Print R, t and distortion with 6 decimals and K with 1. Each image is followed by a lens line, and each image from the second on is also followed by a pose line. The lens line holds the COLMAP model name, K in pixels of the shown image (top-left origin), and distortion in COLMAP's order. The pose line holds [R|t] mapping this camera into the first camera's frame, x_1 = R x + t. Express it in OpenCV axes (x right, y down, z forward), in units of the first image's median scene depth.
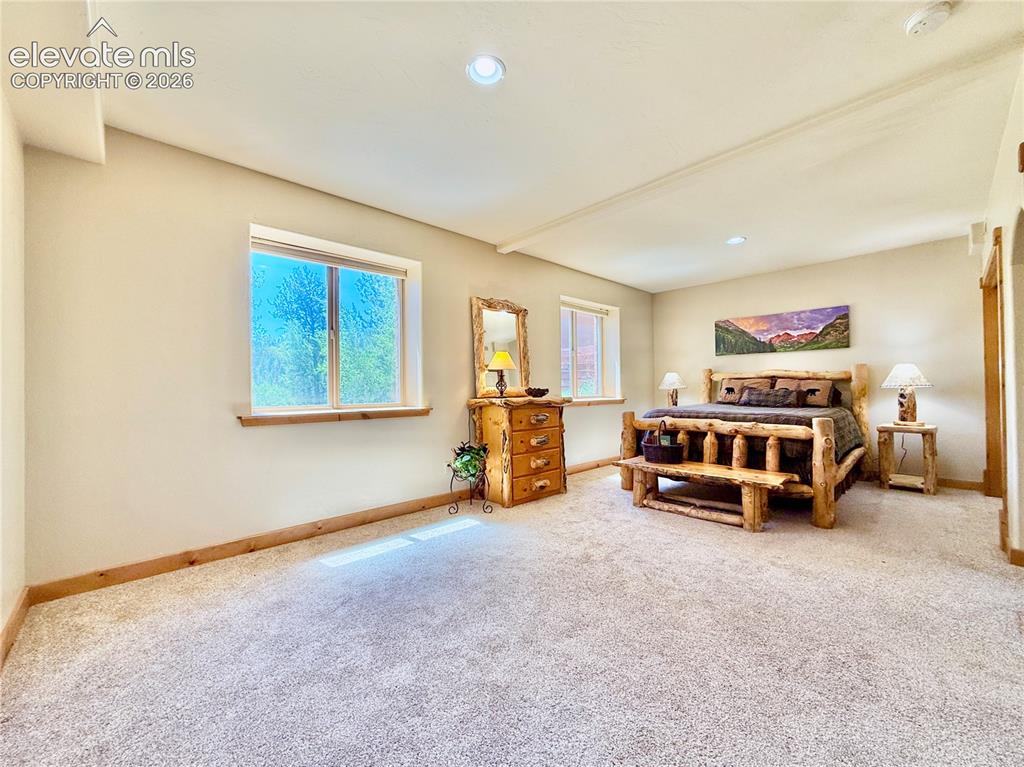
lens RADIAL K [[406.4, 0, 511.4], [0, 406.4, 384.6], [0, 0, 1]] dist [0.000106, -0.000065]
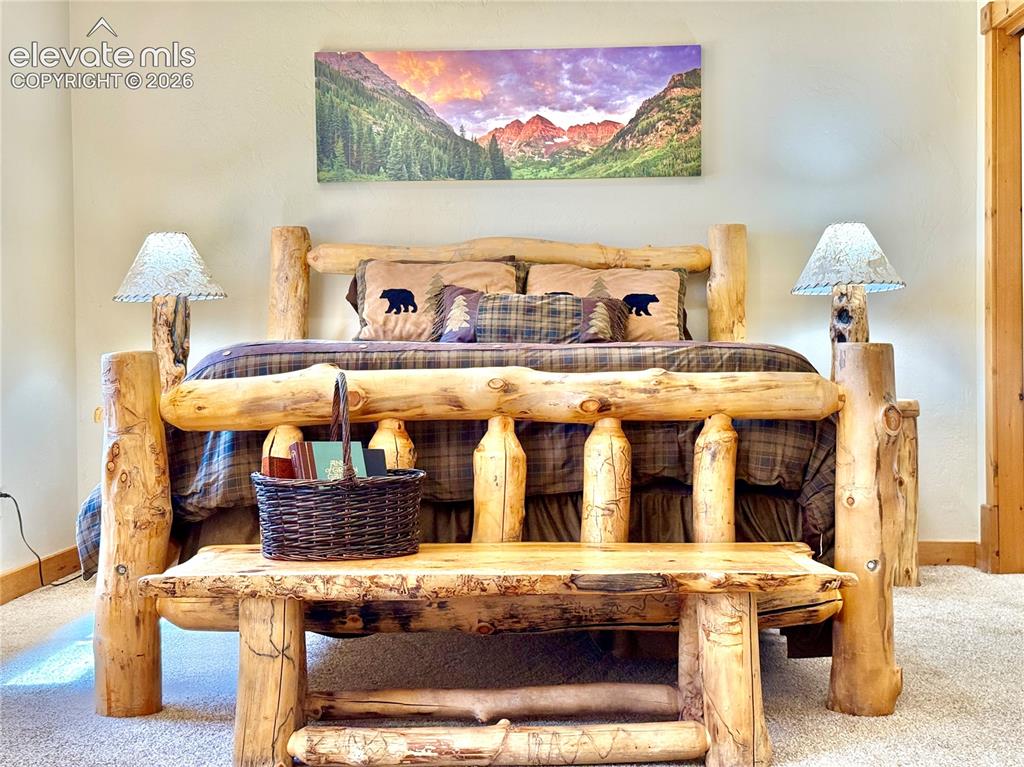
lens RADIAL K [[1423.1, 0, 512.2], [0, 1423.1, 384.7], [0, 0, 1]] dist [0.197945, 0.000000]
pose [[0.714895, -0.005653, 0.699209, -0.096368], [-0.006545, 0.999869, 0.014776, 0.063196], [-0.699202, -0.015140, 0.714764, 0.274628]]
